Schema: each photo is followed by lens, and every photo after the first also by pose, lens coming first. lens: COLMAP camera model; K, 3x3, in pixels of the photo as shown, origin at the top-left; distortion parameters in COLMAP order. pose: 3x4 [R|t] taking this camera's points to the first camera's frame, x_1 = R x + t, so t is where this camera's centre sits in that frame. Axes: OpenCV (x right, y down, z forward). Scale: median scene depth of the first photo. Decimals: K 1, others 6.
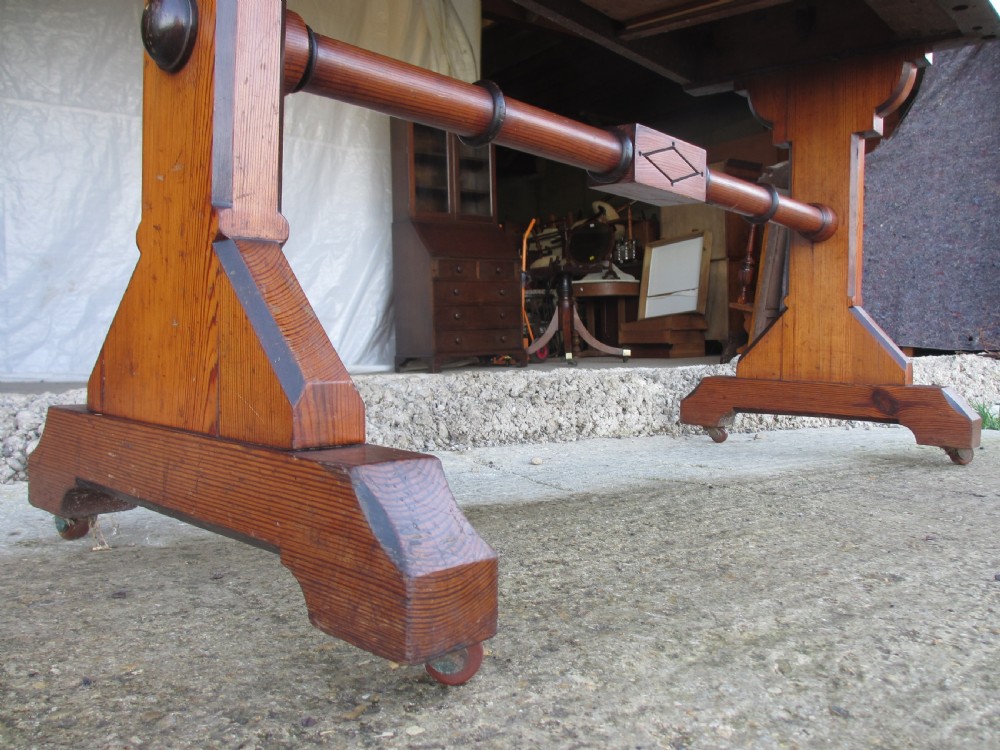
lens RADIAL K [[837.5, 0, 500.0], [0, 837.5, 375.0], [0, 0, 1]] dist [-0.041622, 0.007947]
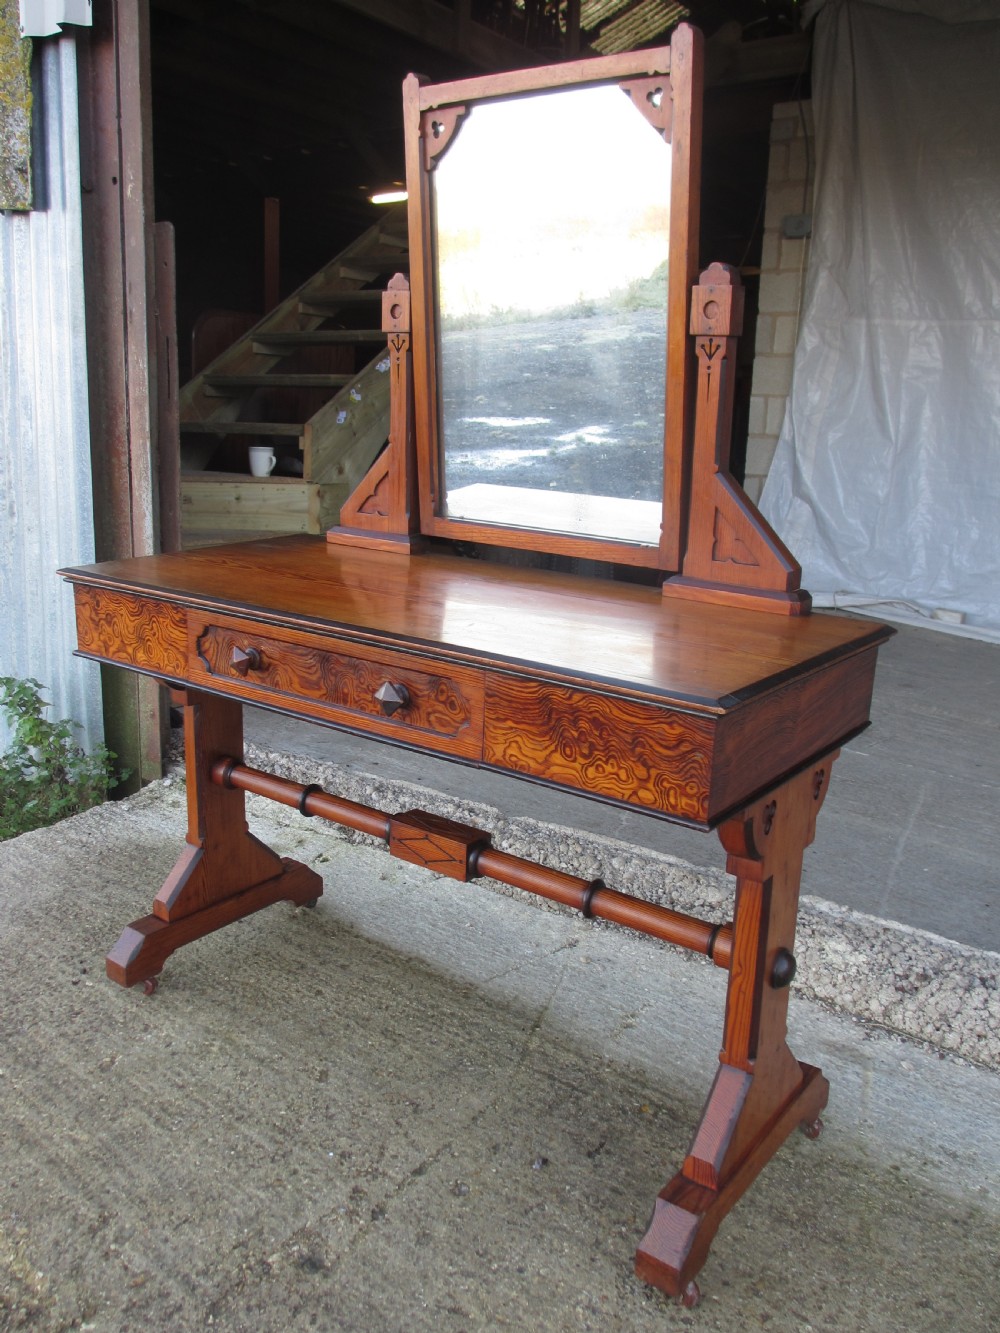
lens RADIAL K [[1142.0, 0, 498.9], [0, 1142.0, 639.1], [0, 0, 1]] dist [-0.061385, 0.058277]
pose [[0.286886, 0.213355, -0.933904, 1.396967], [-0.076129, 0.976878, 0.199786, -0.661431], [0.954935, 0.013781, 0.296495, 0.267945]]
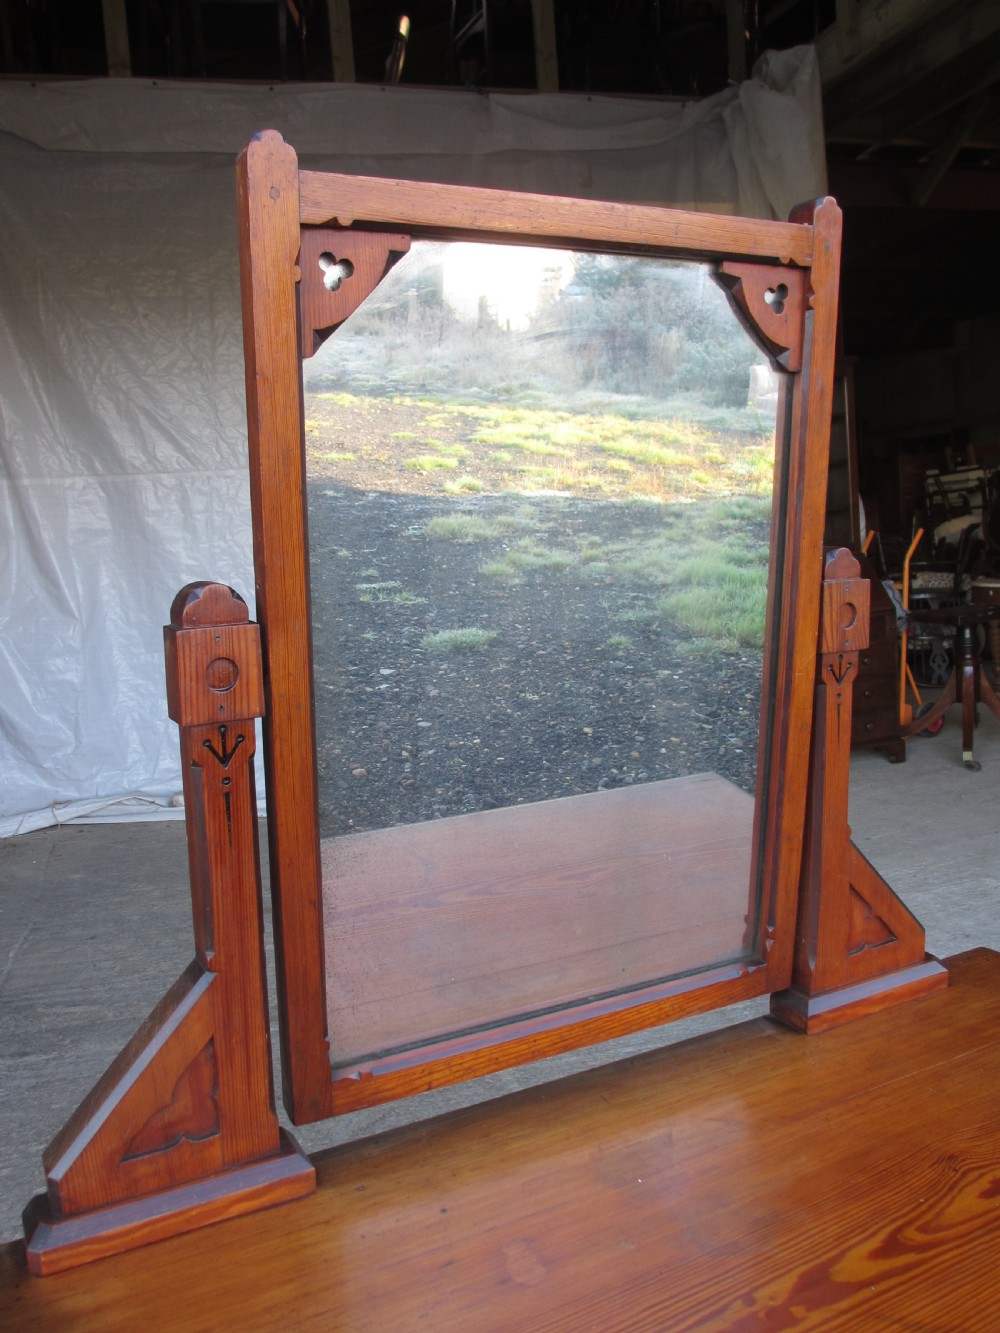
lens RADIAL K [[1115.1, 0, 496.0], [0, 1115.1, 639.6], [0, 0, 1]] dist [-0.042869, 0.003236]
pose [[0.929988, -0.004680, -0.367559, 0.223273], [0.039472, 0.995409, 0.087196, -0.840087], [0.365463, -0.095599, 0.925904, 0.122881]]
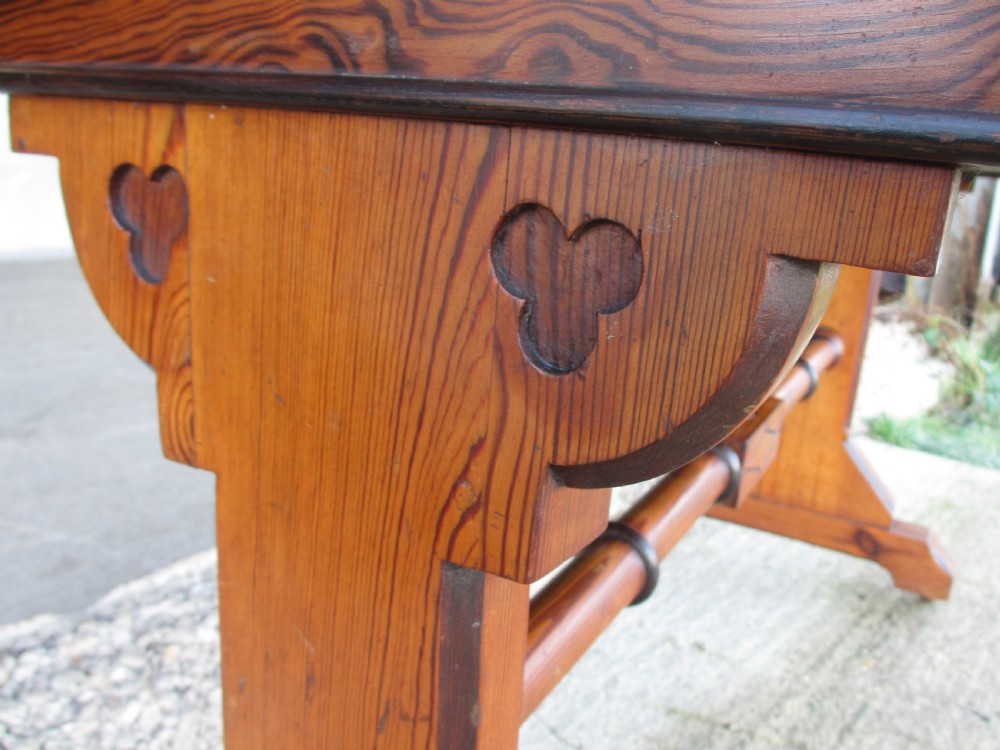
lens RADIAL K [[837.5, 0, 500.0], [0, 837.5, 375.0], [0, 0, 1]] dist [-0.041622, 0.007947]
pose [[0.978490, -0.008455, 0.206119, -0.146602], [-0.041532, 0.970627, 0.236978, -0.345368], [-0.202068, -0.240441, 0.949398, 0.194323]]
